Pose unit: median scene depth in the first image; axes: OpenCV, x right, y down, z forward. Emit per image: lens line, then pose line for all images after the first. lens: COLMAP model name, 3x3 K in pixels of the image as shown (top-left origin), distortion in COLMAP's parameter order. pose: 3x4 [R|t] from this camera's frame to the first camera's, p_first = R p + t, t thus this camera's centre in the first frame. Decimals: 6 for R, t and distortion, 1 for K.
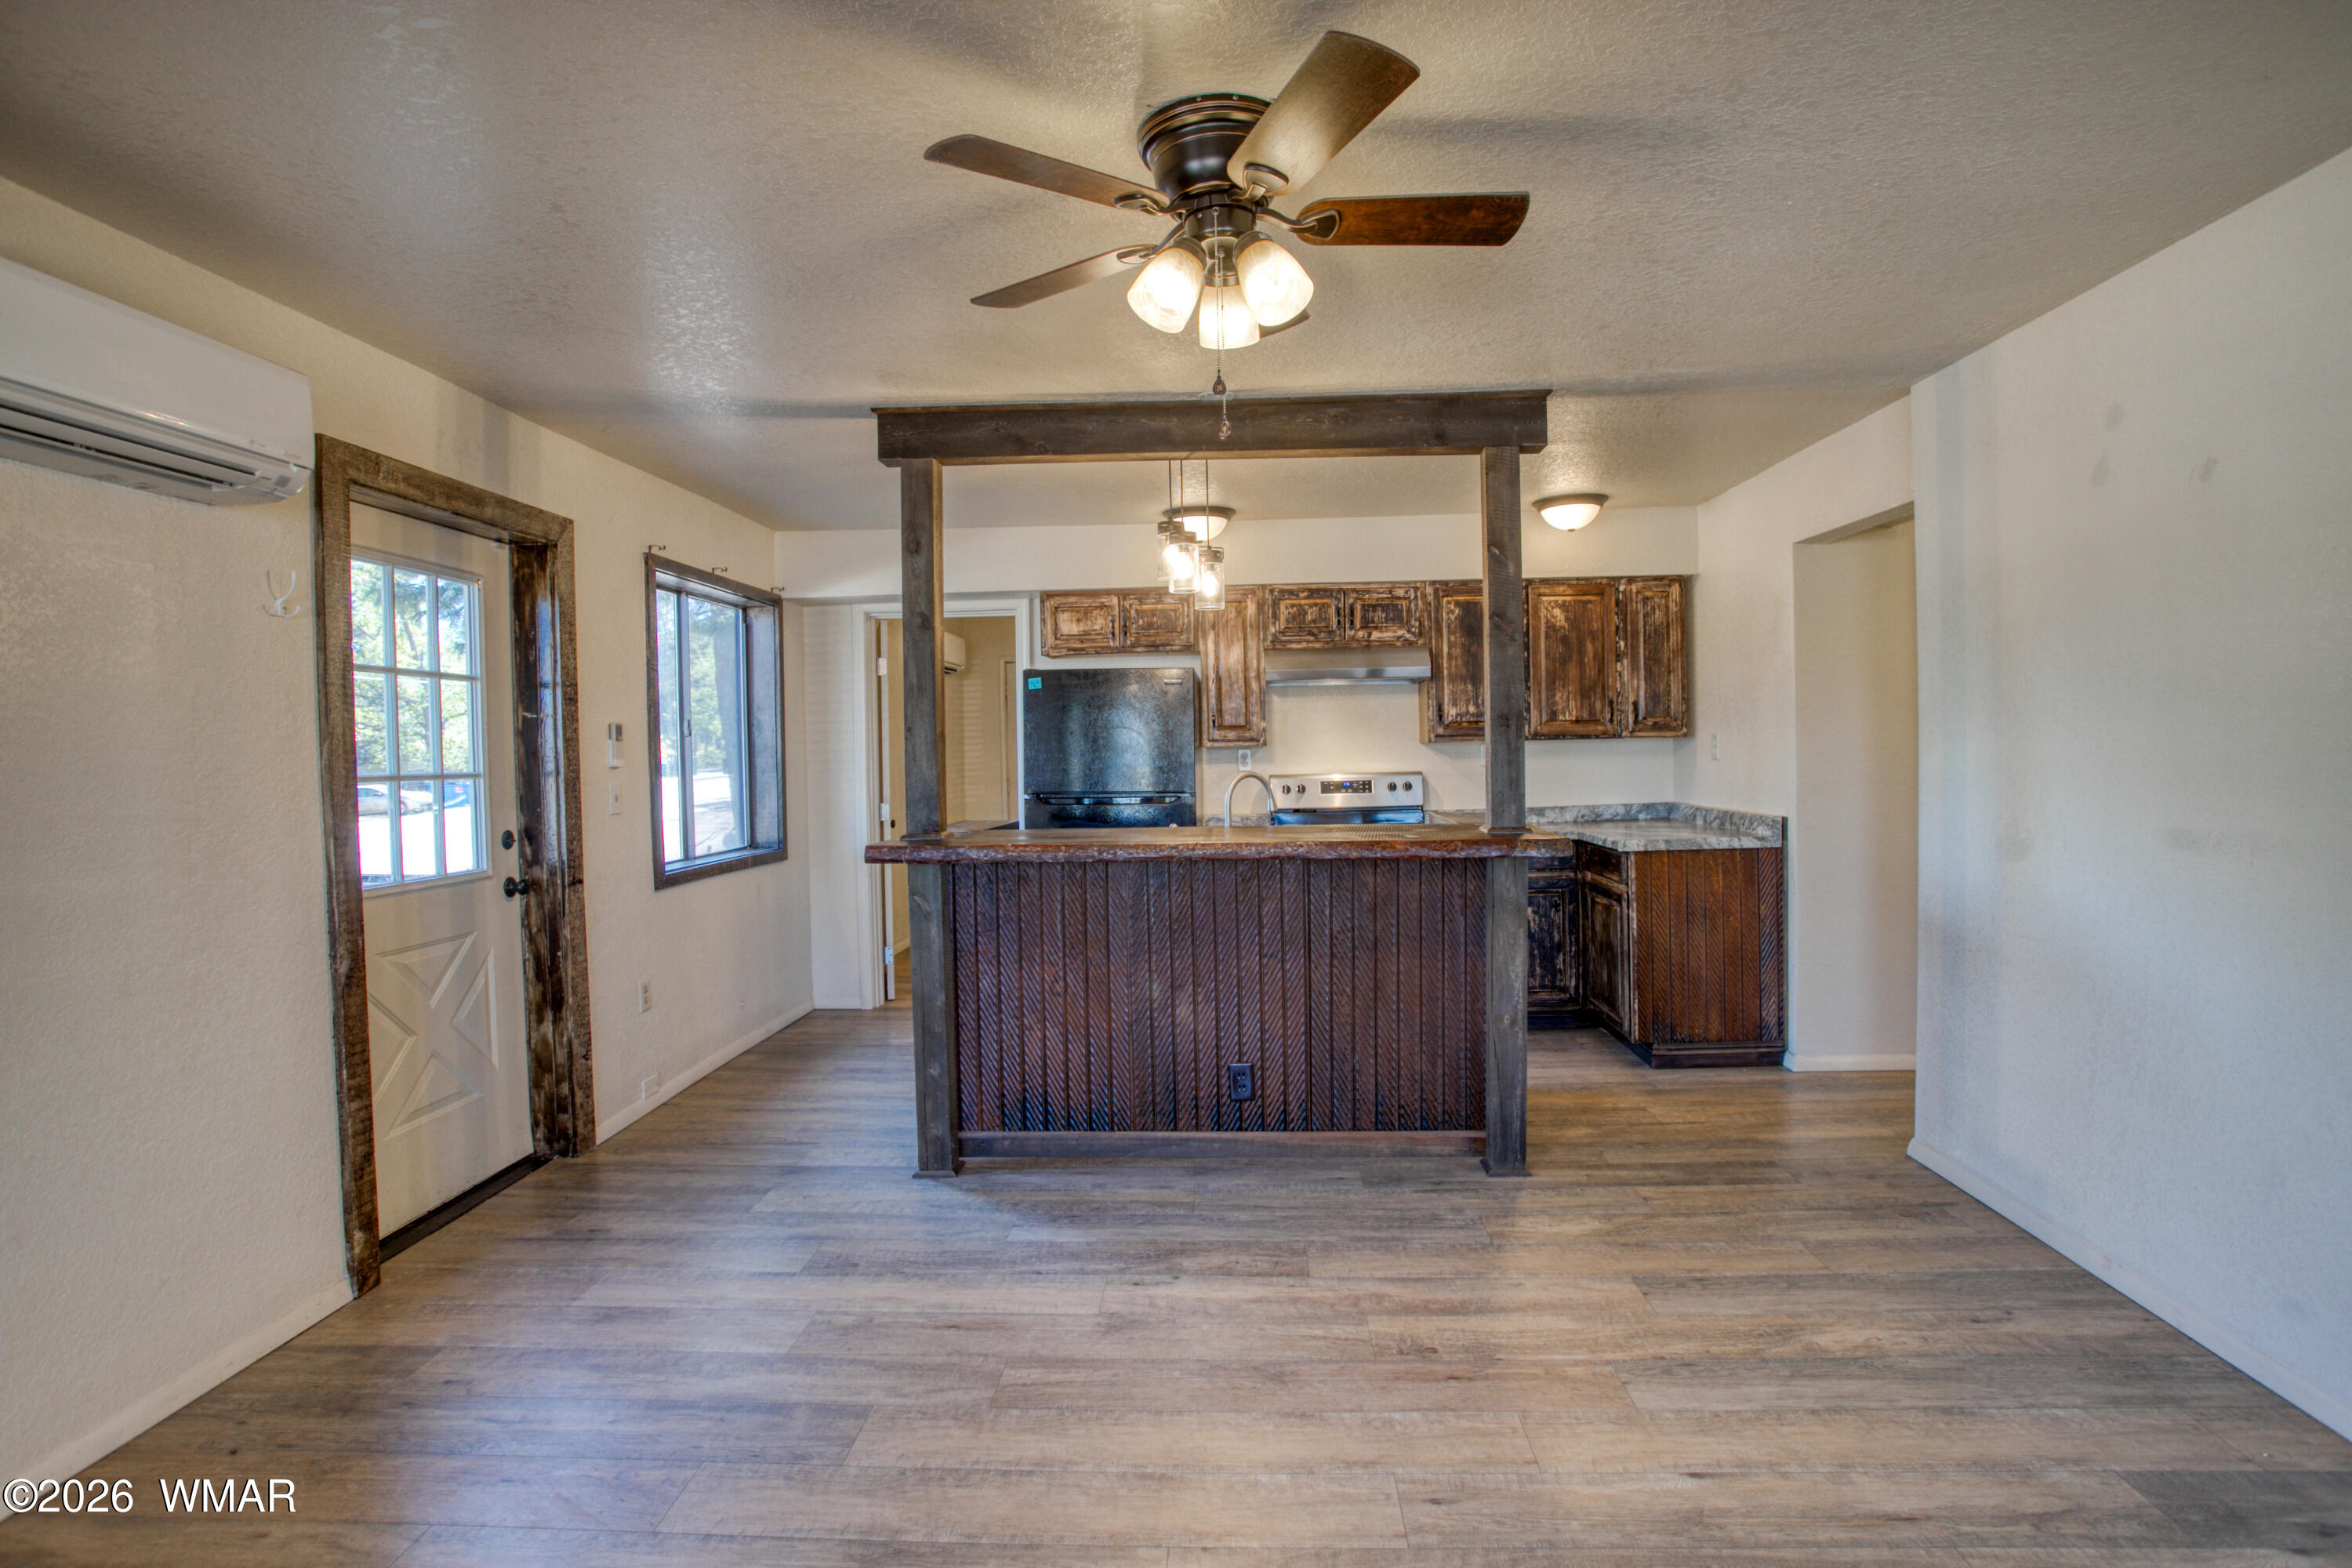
lens RADIAL K [[1179.0, 0, 1191.4], [0, 1179.0, 781.4], [0, 0, 1]] dist [-0.074758, 0.039783]
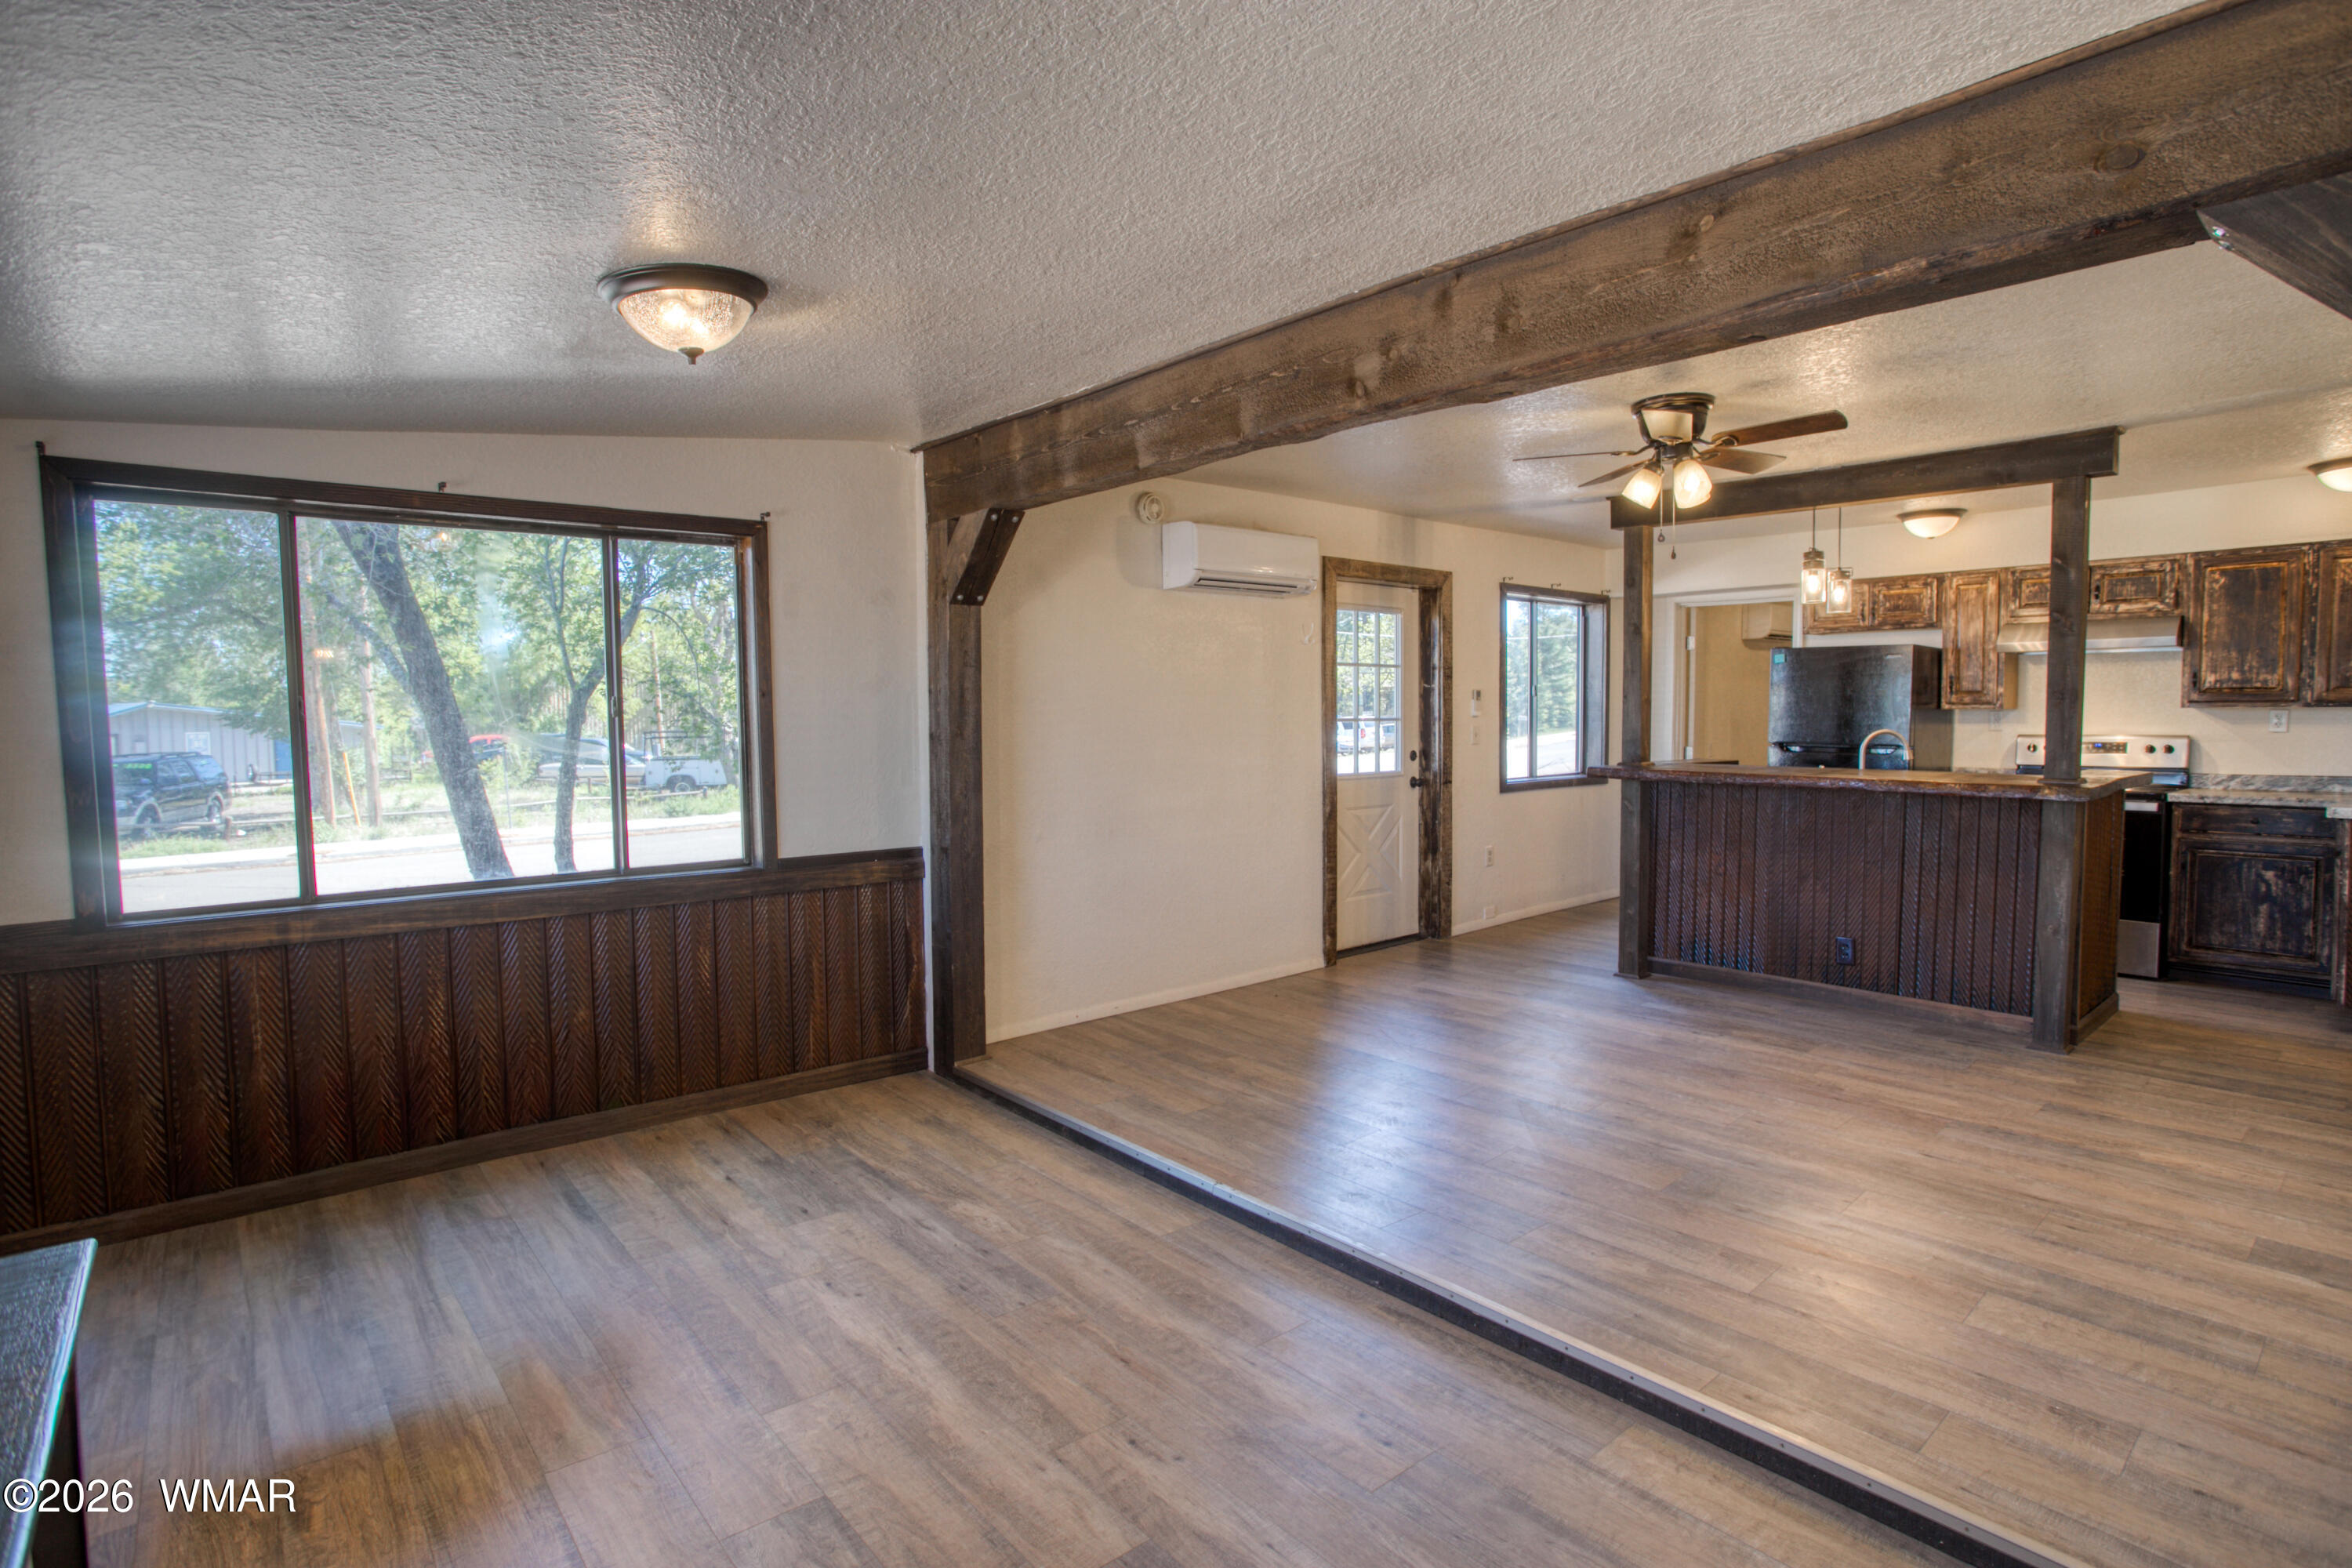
lens RADIAL K [[1138.7, 0, 1176.0], [0, 1138.7, 784.0], [0, 0, 1]] dist [-0.081244, 0.032377]
pose [[0.683445, 0.060780, -0.727467, 0.439357], [-0.024238, 0.997868, 0.060601, -0.003150], [0.729599, -0.023786, 0.683461, -0.472385]]
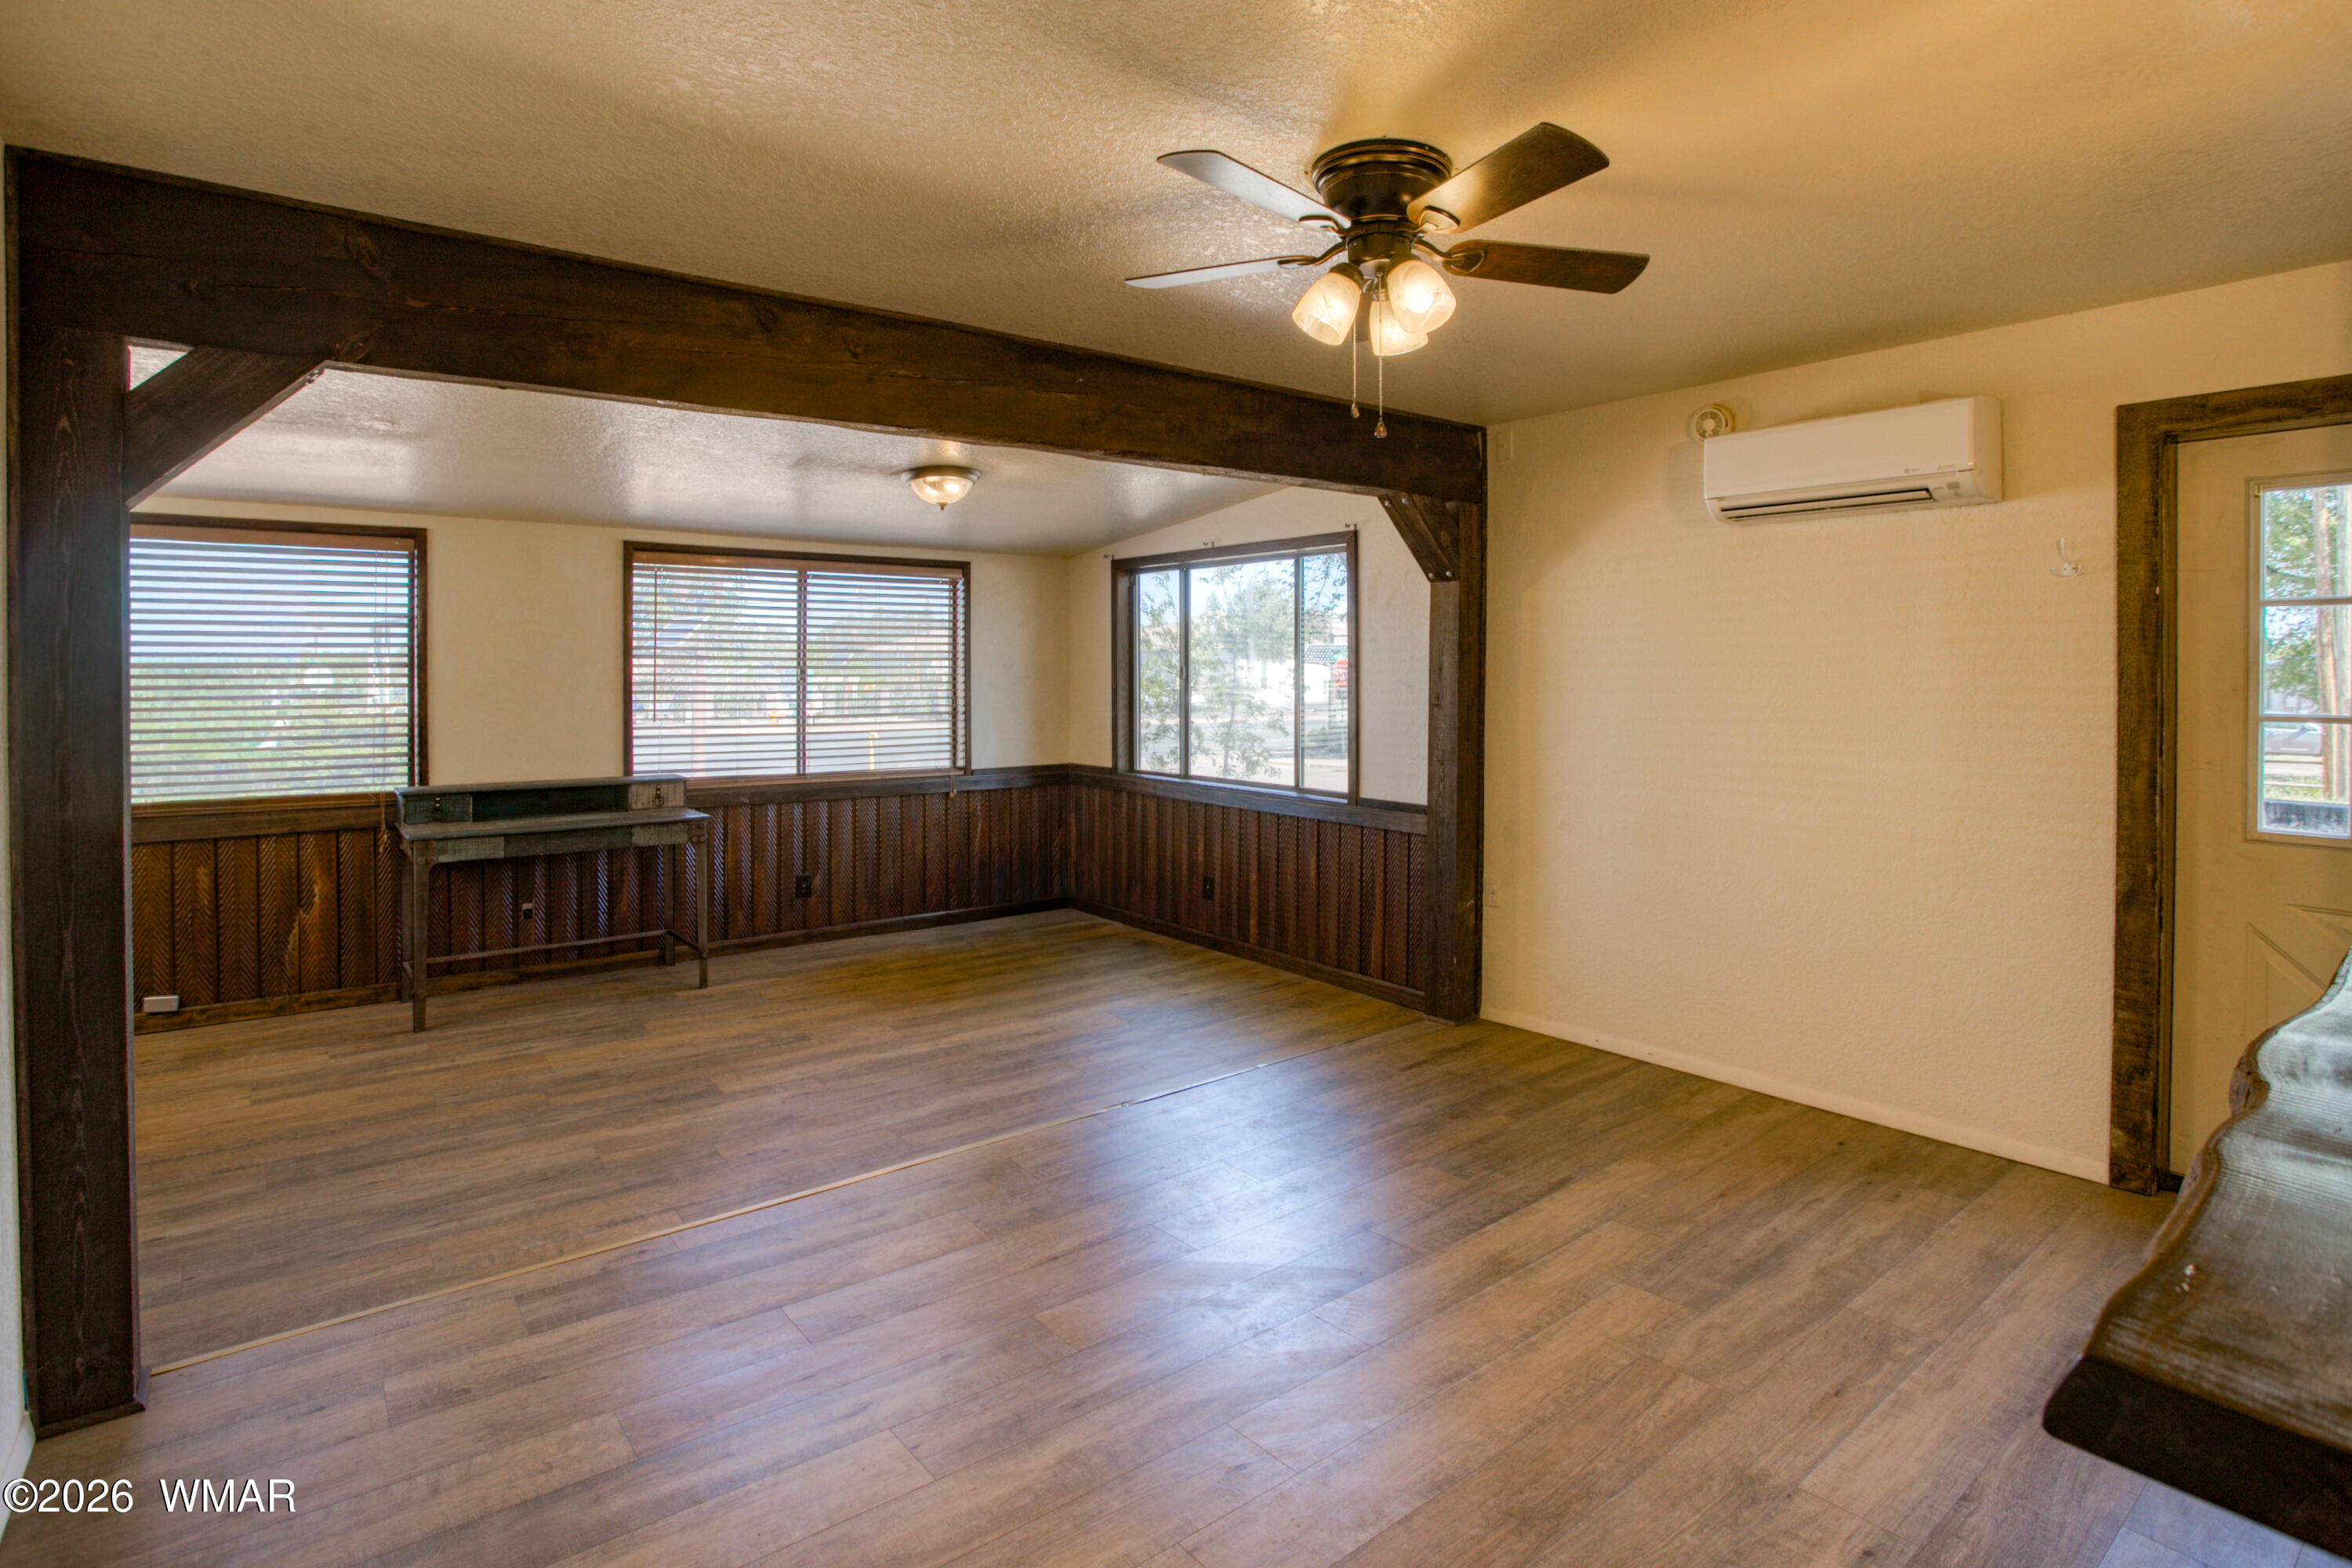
lens RADIAL K [[1200.6, 0, 1252.2], [0, 1200.6, 671.8], [0, 0, 1]] dist [-0.074352, 0.030254]
pose [[-0.721902, 0.020539, -0.691690, 0.472220], [-0.008820, 0.999205, 0.038876, -0.059283], [0.691939, 0.034166, -0.721147, 0.902817]]
